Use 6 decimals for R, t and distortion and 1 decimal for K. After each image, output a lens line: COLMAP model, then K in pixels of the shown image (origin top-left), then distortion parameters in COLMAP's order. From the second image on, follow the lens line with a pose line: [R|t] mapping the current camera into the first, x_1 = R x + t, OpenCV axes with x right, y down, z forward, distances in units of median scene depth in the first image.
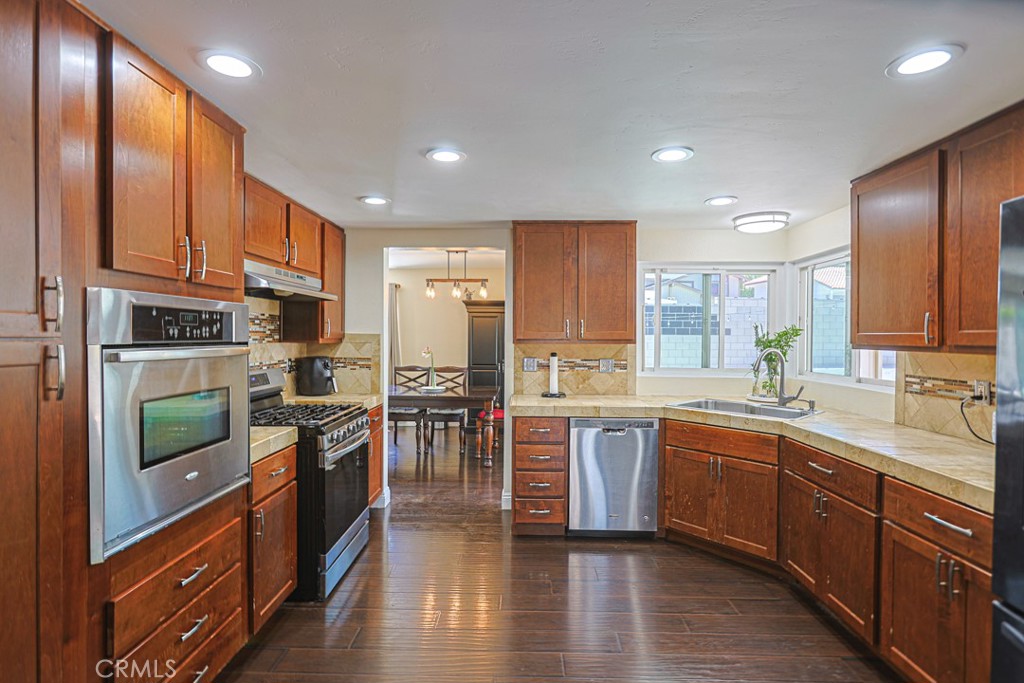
lens RADIAL K [[499.1, 0, 508.8], [0, 499.1, 338.8], [0, 0, 1]] dist [-0.000368, 0.001143]
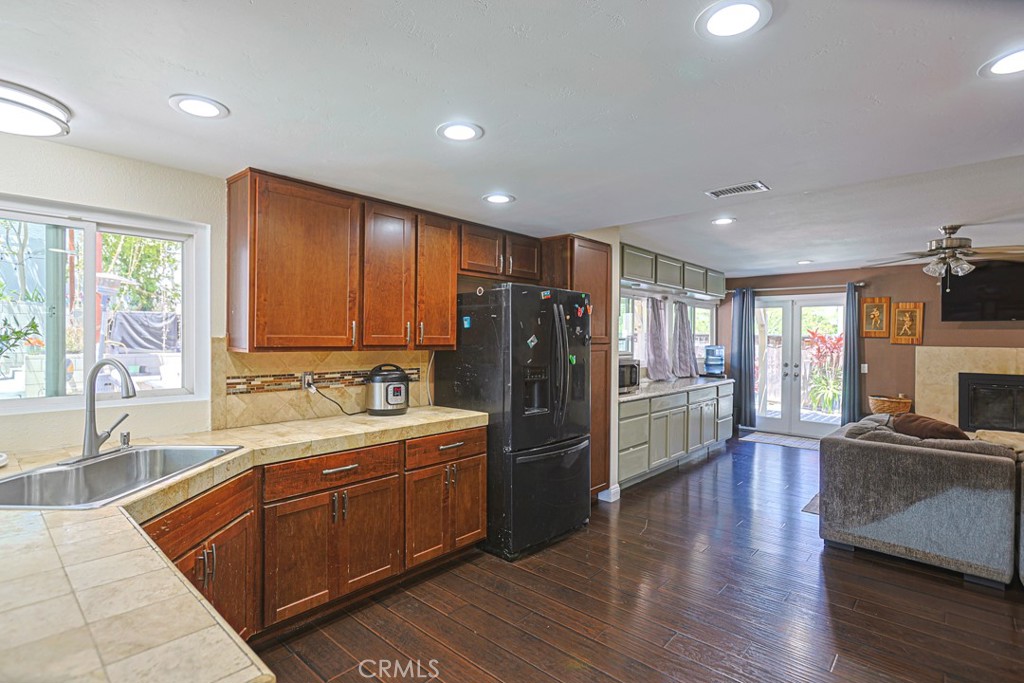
lens RADIAL K [[499.1, 0, 502.8], [0, 499.1, 339.6], [0, 0, 1]] dist [-0.000368, 0.001143]
pose [[-0.751440, -0.011980, 0.659693, -0.205806], [-0.007251, 0.999925, 0.009899, -0.011916], [-0.659762, 0.002655, -0.751470, 1.082581]]
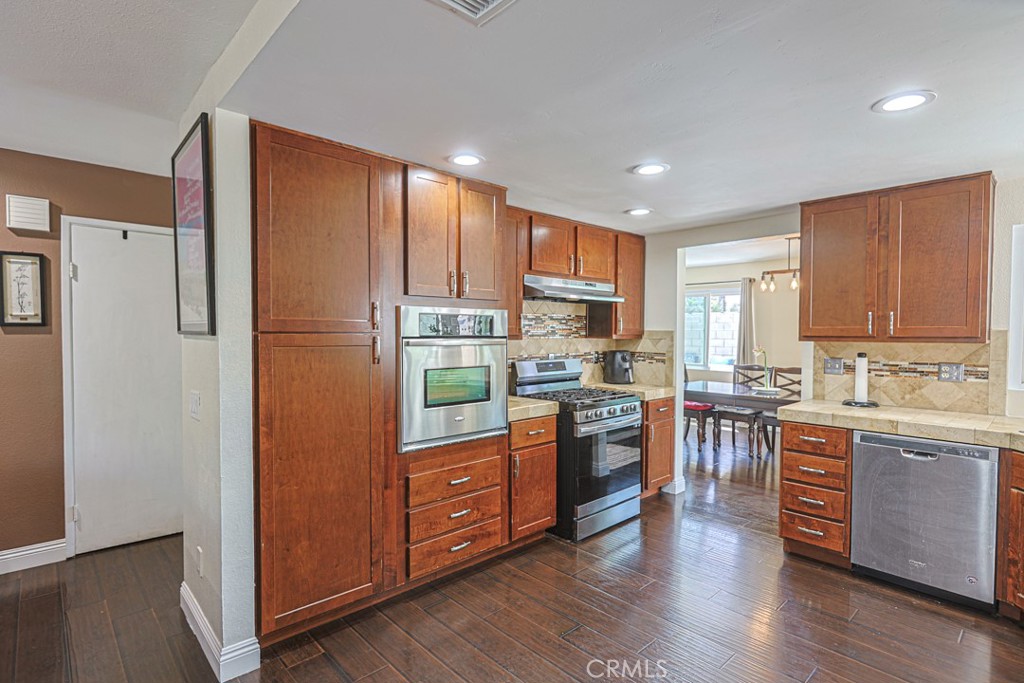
lens RADIAL K [[499.1, 0, 492.6], [0, 499.1, 346.0], [0, 0, 1]] dist [-0.000368, 0.001143]
pose [[0.688078, 0.018779, -0.725394, 0.311250], [-0.004964, 0.999763, 0.021173, 0.002706], [0.725620, -0.010968, 0.688008, -0.012912]]
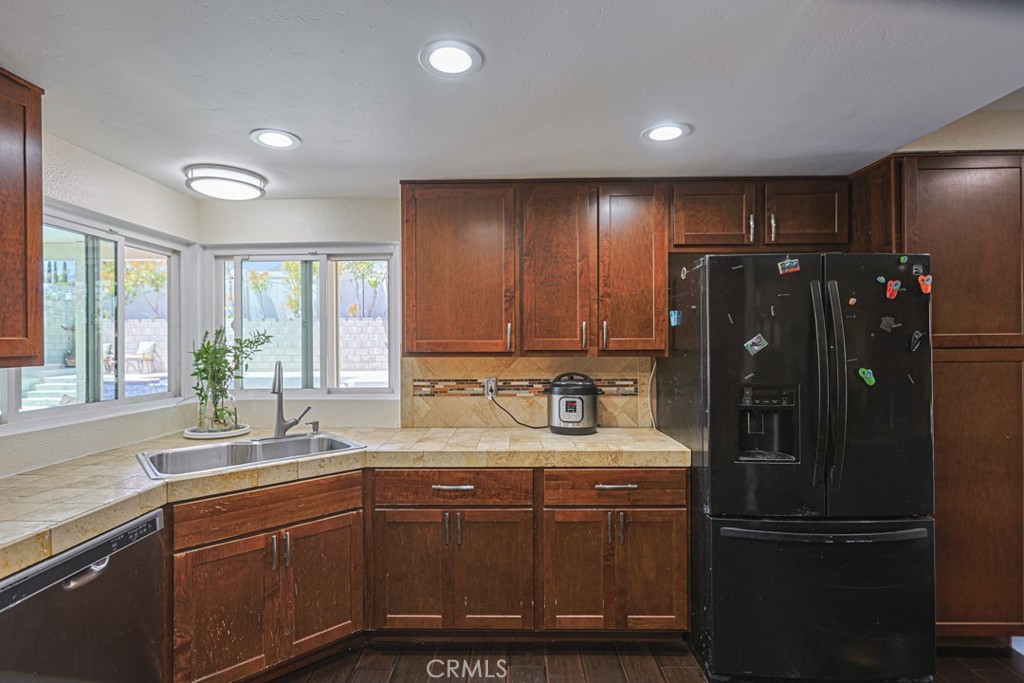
lens RADIAL K [[499.1, 0, 506.7], [0, 499.1, 340.0], [0, 0, 1]] dist [-0.000368, 0.001143]
pose [[-0.003366, -0.002189, 0.999992, -0.209301], [0.011687, 0.999929, 0.002228, -0.009632], [-0.999926, 0.011695, -0.003340, 0.630856]]
